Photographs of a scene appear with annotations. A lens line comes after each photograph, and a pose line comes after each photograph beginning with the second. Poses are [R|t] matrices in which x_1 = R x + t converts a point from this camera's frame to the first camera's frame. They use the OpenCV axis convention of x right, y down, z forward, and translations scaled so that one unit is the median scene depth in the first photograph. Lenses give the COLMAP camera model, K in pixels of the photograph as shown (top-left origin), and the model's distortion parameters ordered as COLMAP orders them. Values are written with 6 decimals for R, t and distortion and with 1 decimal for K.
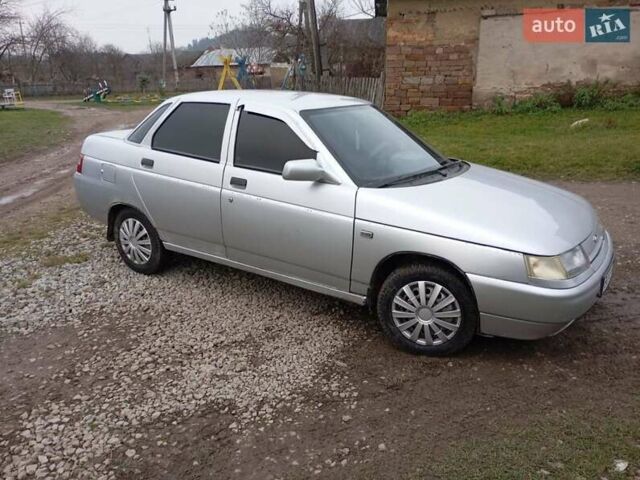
lens RADIAL K [[511.3, 0, 319.5], [0, 511.3, 241.6], [0, 0, 1]] dist [0.061187, -0.062336]
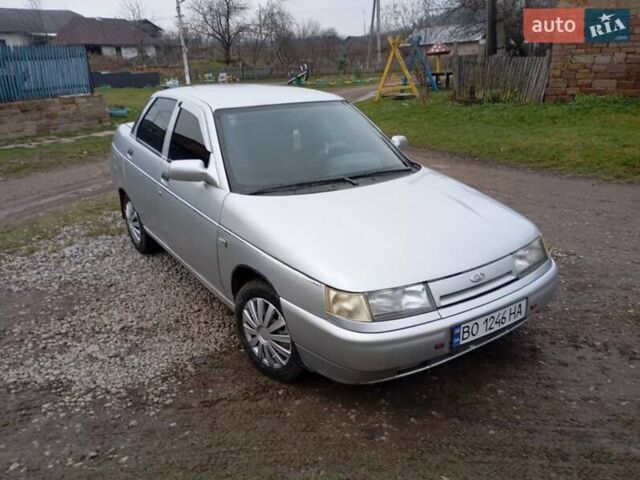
lens RADIAL K [[511.3, 0, 318.9], [0, 511.3, 240.4], [0, 0, 1]] dist [0.061187, -0.062336]
pose [[0.926352, 0.107549, -0.360979, 0.421809], [-0.095229, 0.994107, 0.051802, -0.058546], [0.364423, -0.013611, 0.931134, 0.115089]]
